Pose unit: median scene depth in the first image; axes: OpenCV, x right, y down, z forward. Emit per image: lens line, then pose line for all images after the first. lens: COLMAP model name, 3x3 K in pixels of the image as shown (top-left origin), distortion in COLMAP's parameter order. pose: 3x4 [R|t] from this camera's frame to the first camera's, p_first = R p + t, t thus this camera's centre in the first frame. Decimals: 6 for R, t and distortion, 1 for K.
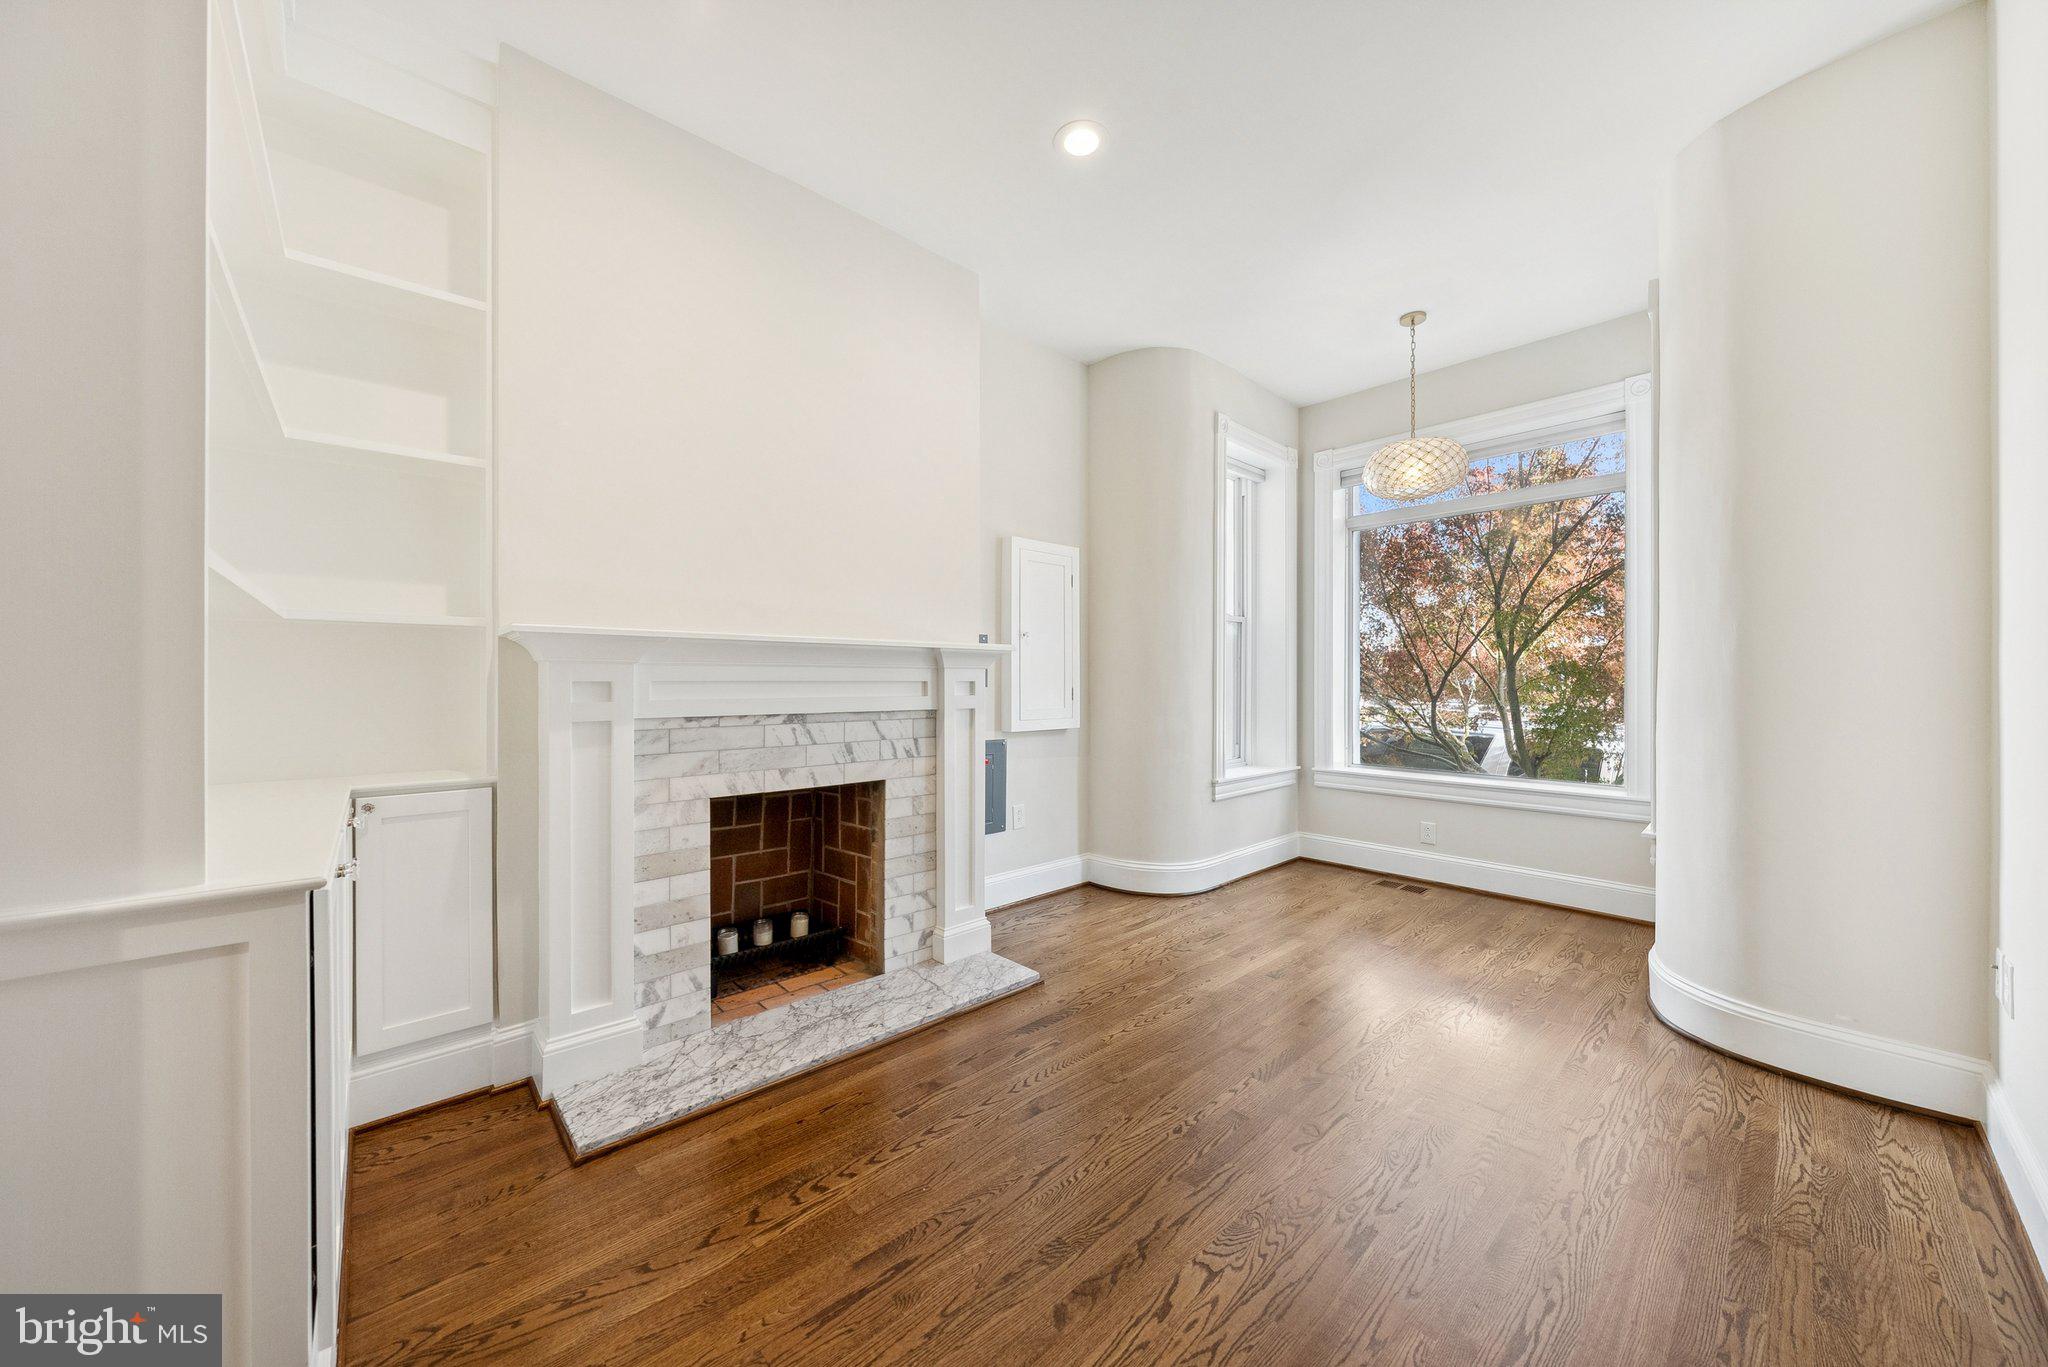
lens RADIAL K [[718.9, 0, 1024.0], [0, 718.9, 683.5], [0, 0, 1]] dist [-0.000685, -0.000067]
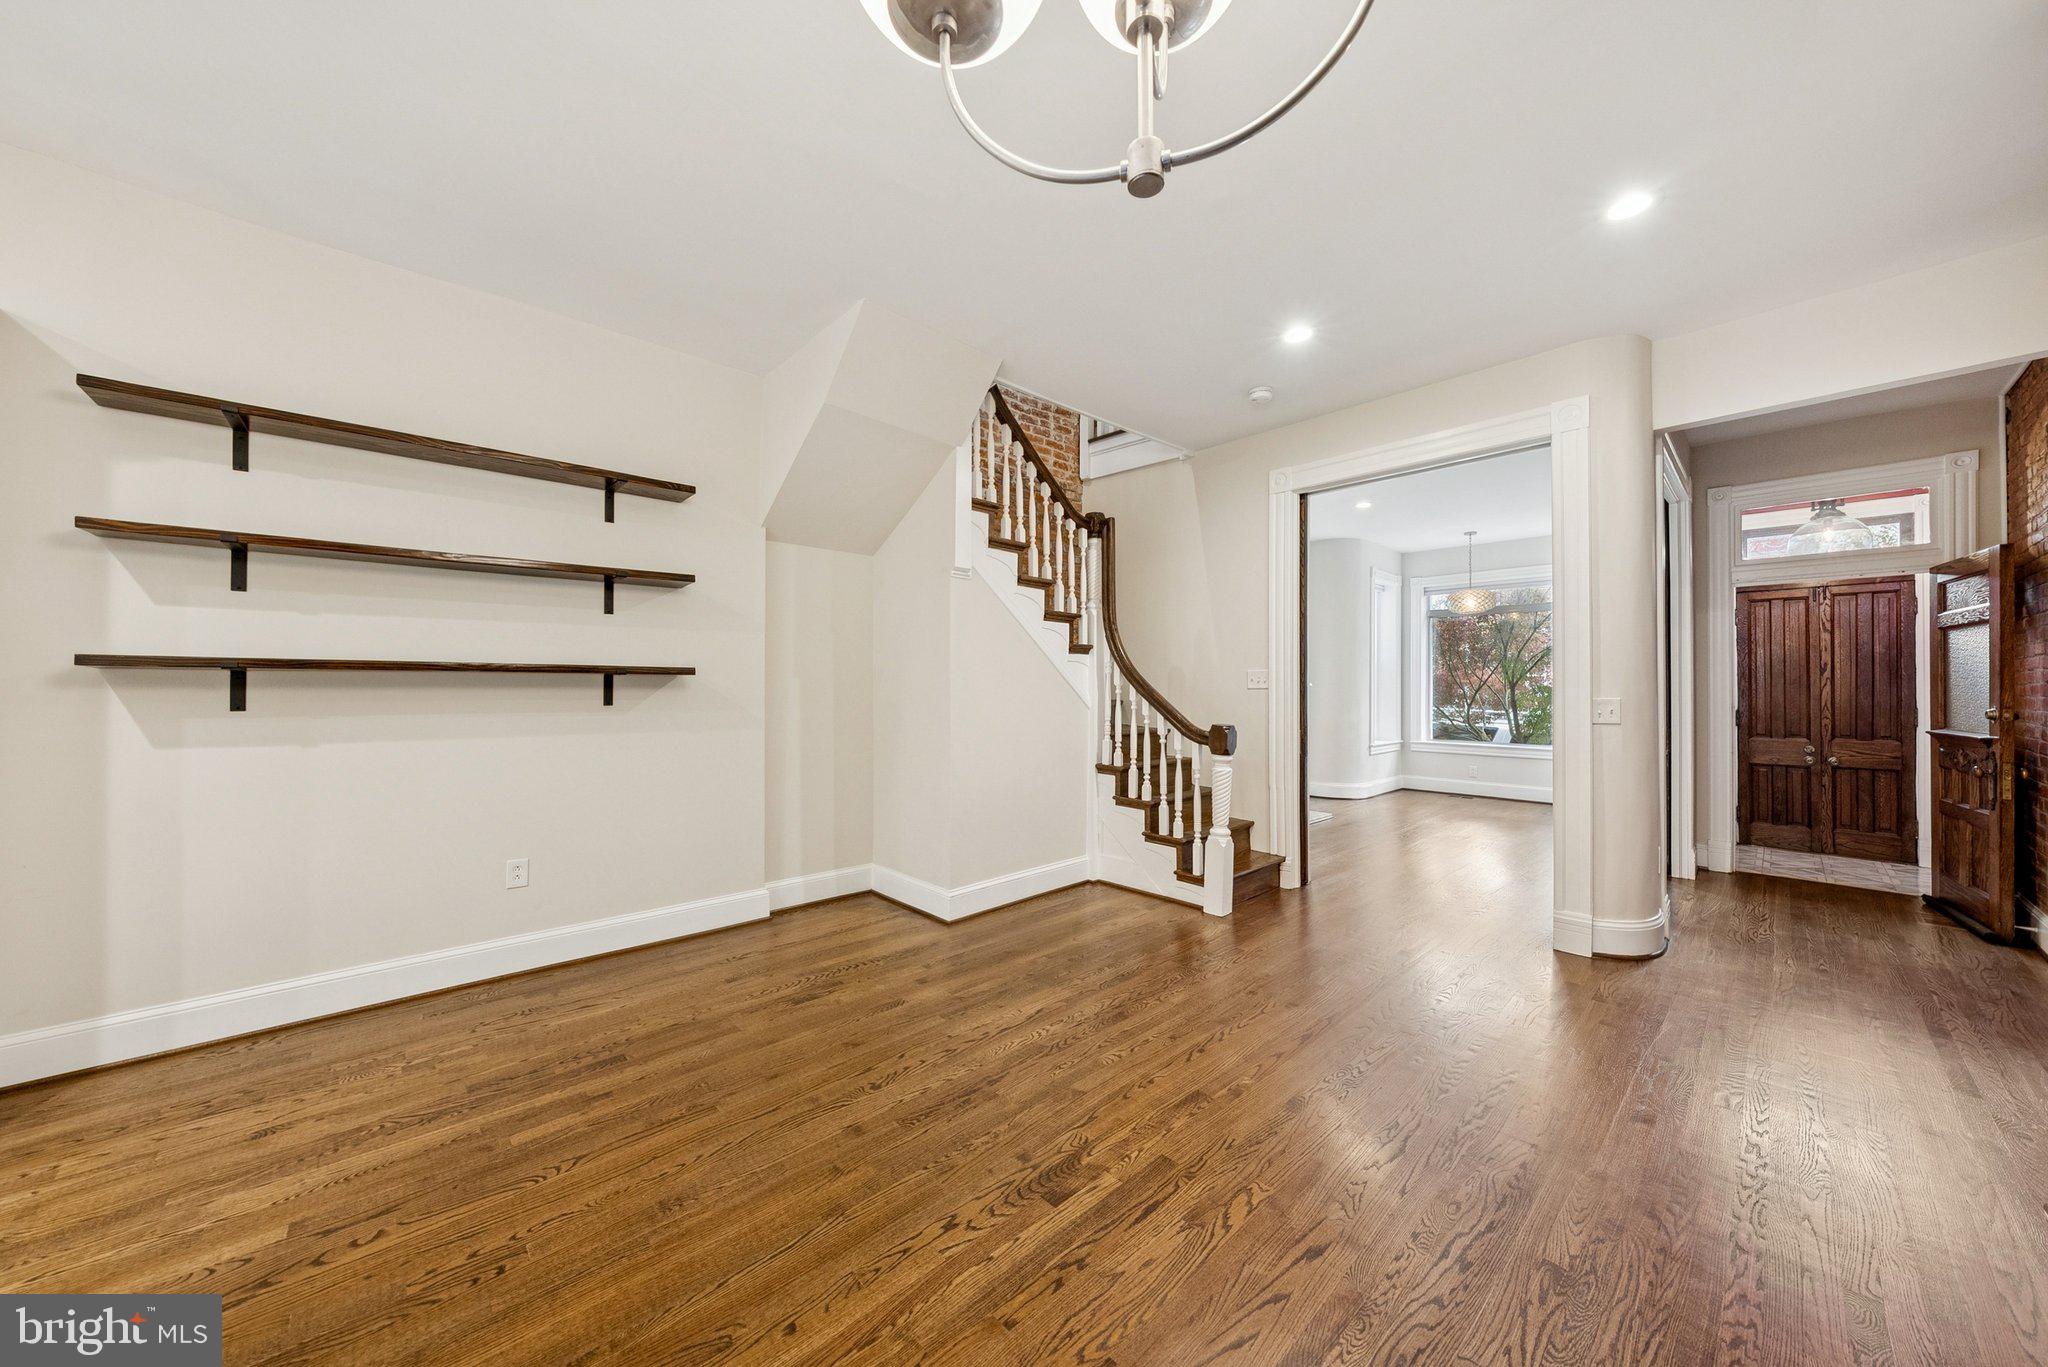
lens RADIAL K [[699.0, 0, 1014.0], [0, 699.0, 683.9], [0, 0, 1]] dist [-0.003755, 0.000121]
pose [[0.999966, 0.001403, -0.008143, -1.098353], [-0.001466, 0.999969, -0.007740, -0.035535], [0.008132, 0.007752, 0.999937, -1.504901]]
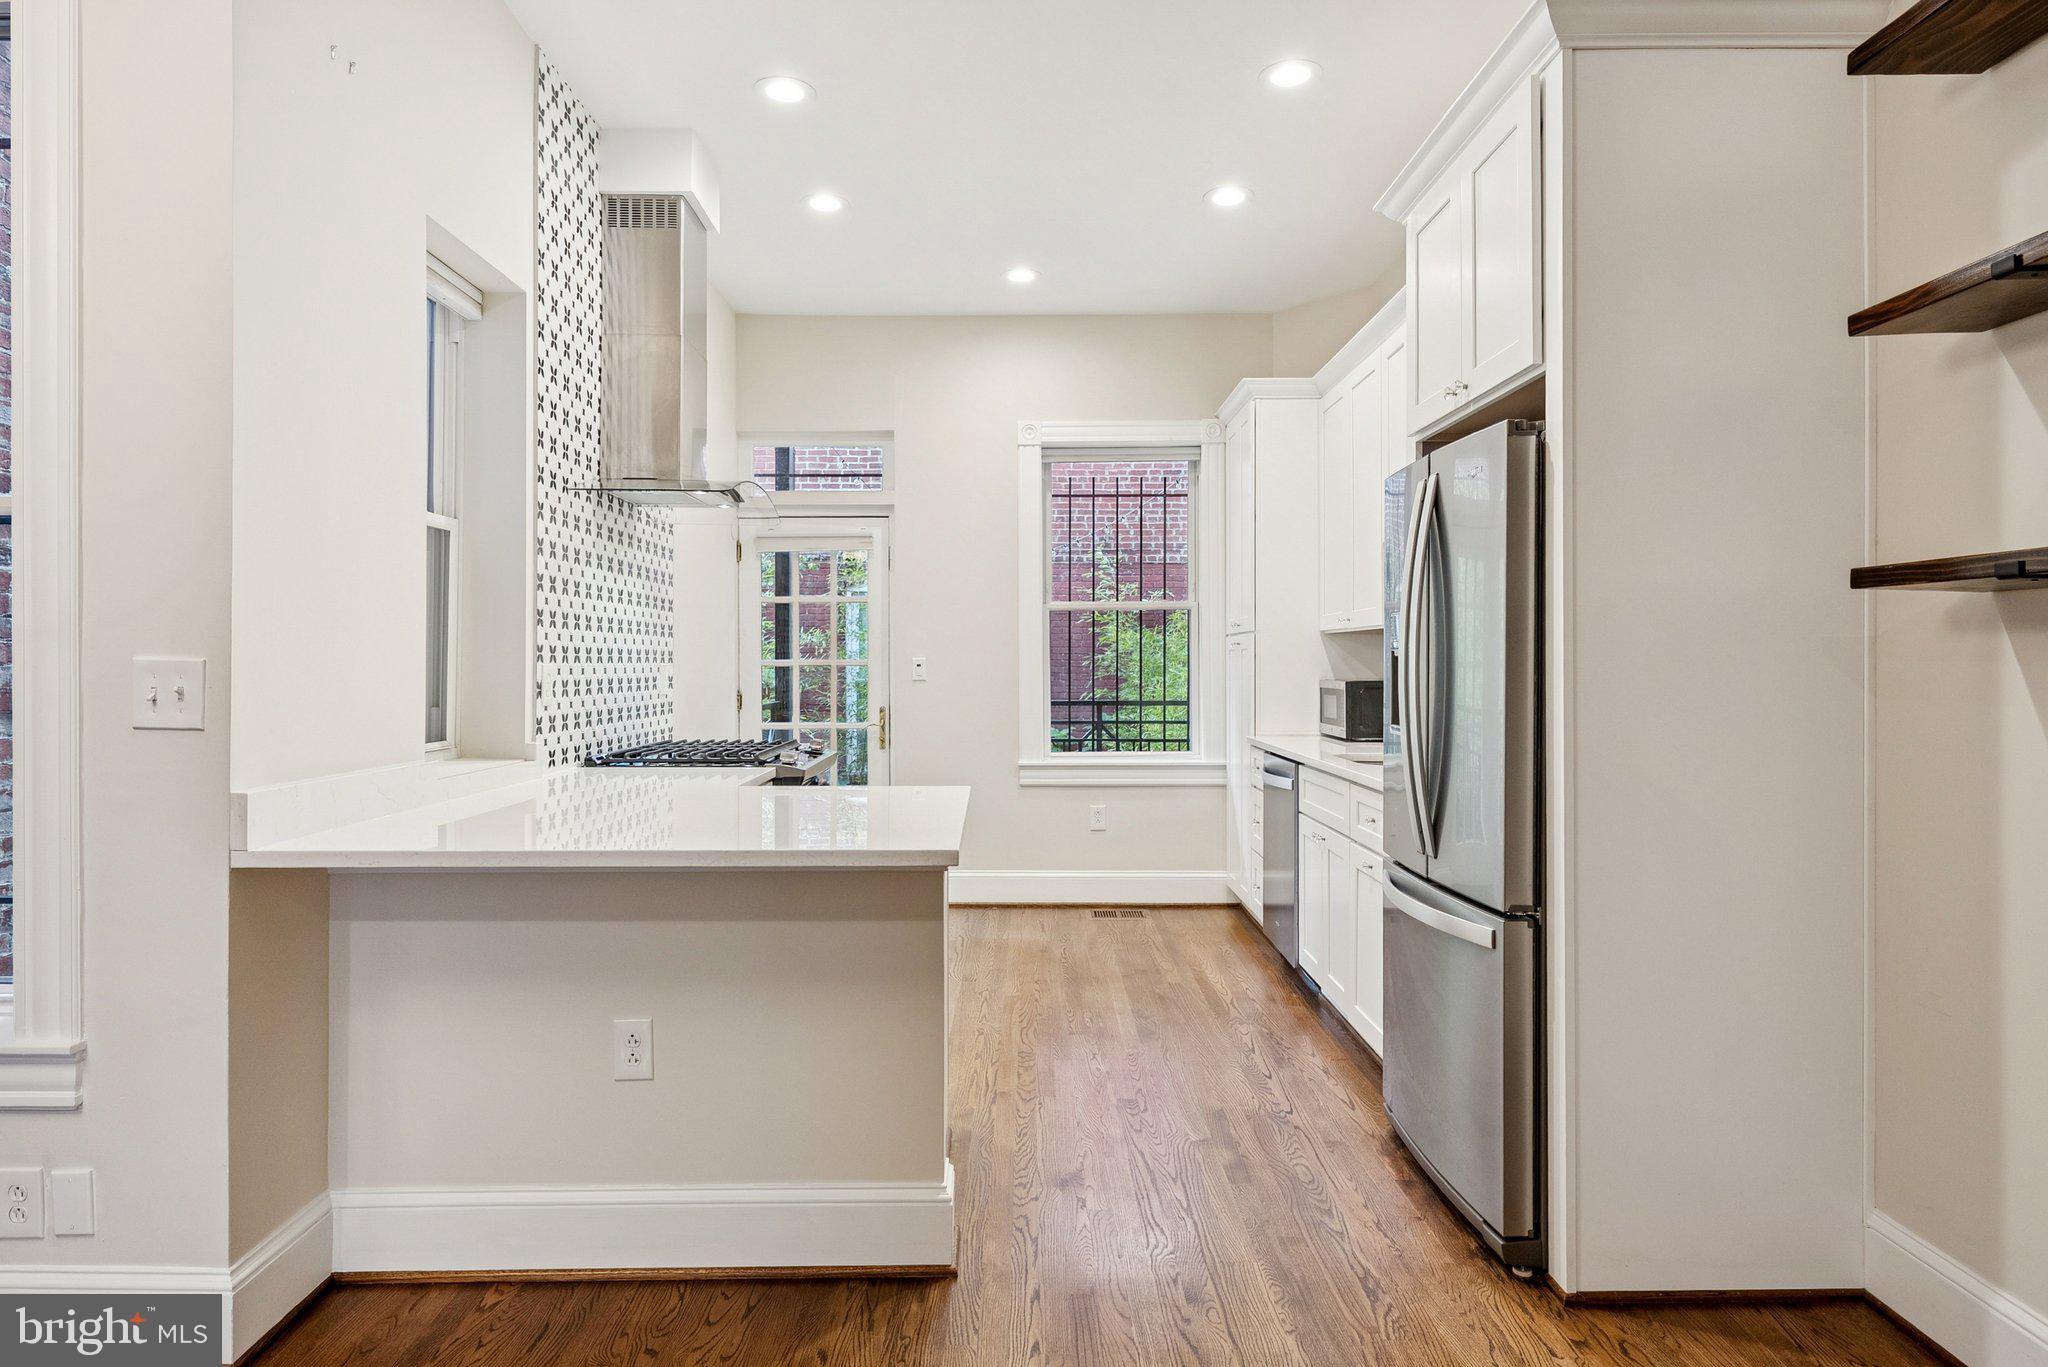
lens RADIAL K [[1152.9, 0, 1024.0], [0, 1152.9, 683.5], [0, 0, 1]] dist [0.002223, 0.000669]
pose [[-0.677441, 0.012898, -0.735464, -1.294579], [-0.001806, 0.999814, 0.019196, -0.018778], [0.735575, 0.014332, -0.677292, -0.623589]]
